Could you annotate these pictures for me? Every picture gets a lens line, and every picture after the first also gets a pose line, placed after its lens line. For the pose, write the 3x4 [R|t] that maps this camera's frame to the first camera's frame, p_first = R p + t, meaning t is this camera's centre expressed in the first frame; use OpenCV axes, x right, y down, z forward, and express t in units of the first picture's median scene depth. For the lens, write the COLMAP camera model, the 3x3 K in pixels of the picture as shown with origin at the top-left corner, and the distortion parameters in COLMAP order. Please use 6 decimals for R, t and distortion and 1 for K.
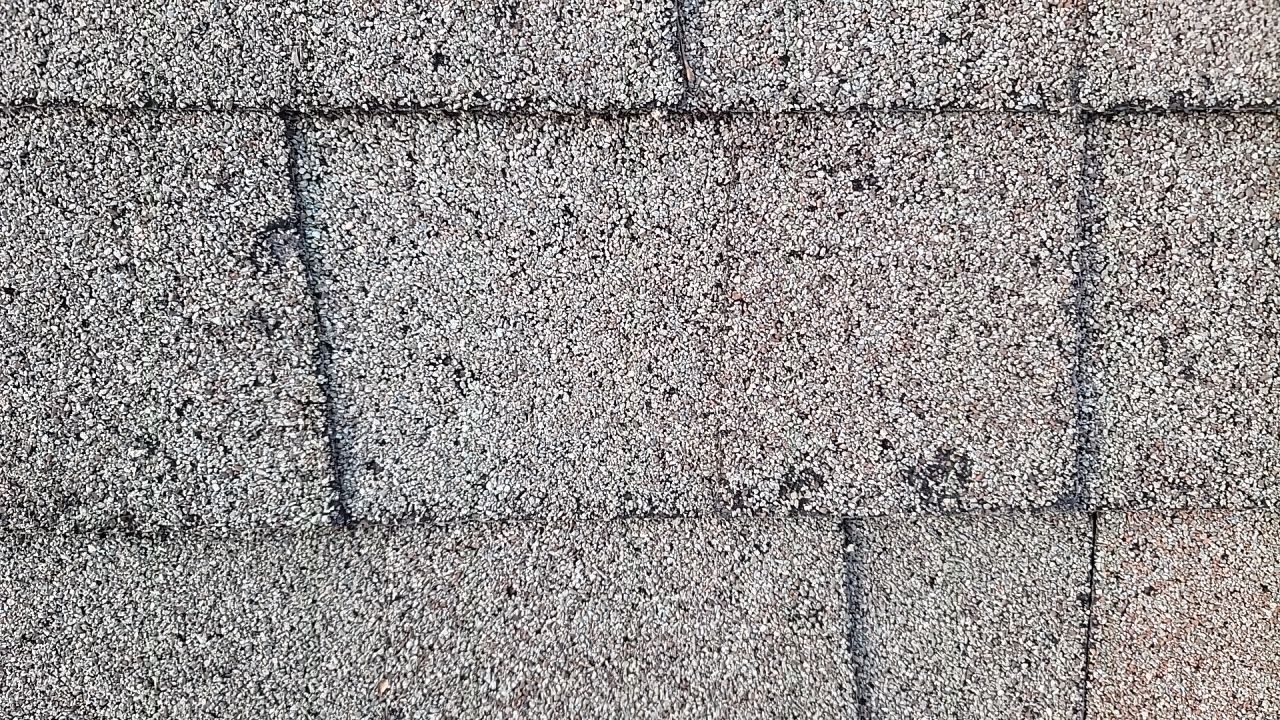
lens RADIAL K [[986.7, 0, 640.0], [0, 986.7, 360.0], [0, 0, 1]] dist [0.005318, -0.004898]
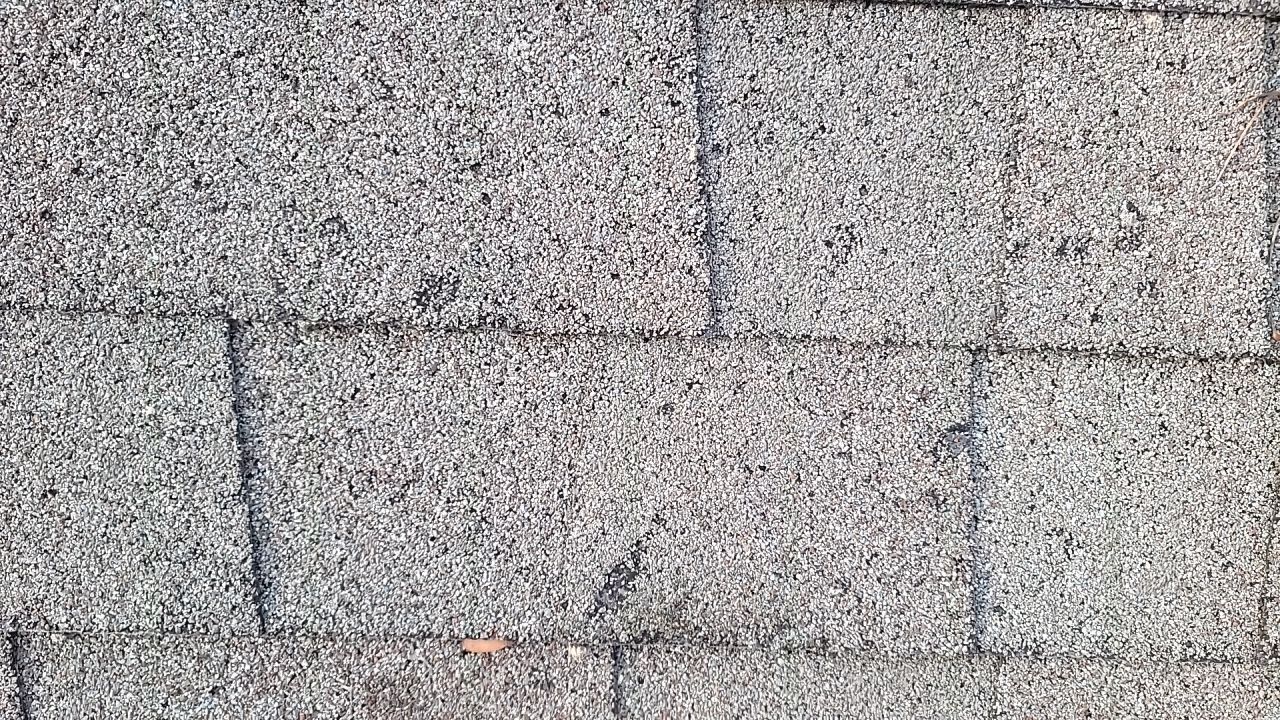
lens RADIAL K [[986.7, 0, 640.0], [0, 986.7, 360.0], [0, 0, 1]] dist [0.005318, -0.004898]
pose [[0.997876, 0.045924, -0.046206, -0.724597], [-0.049831, 0.994933, -0.087318, -0.087914], [0.041962, 0.089435, 0.995108, -0.370150]]
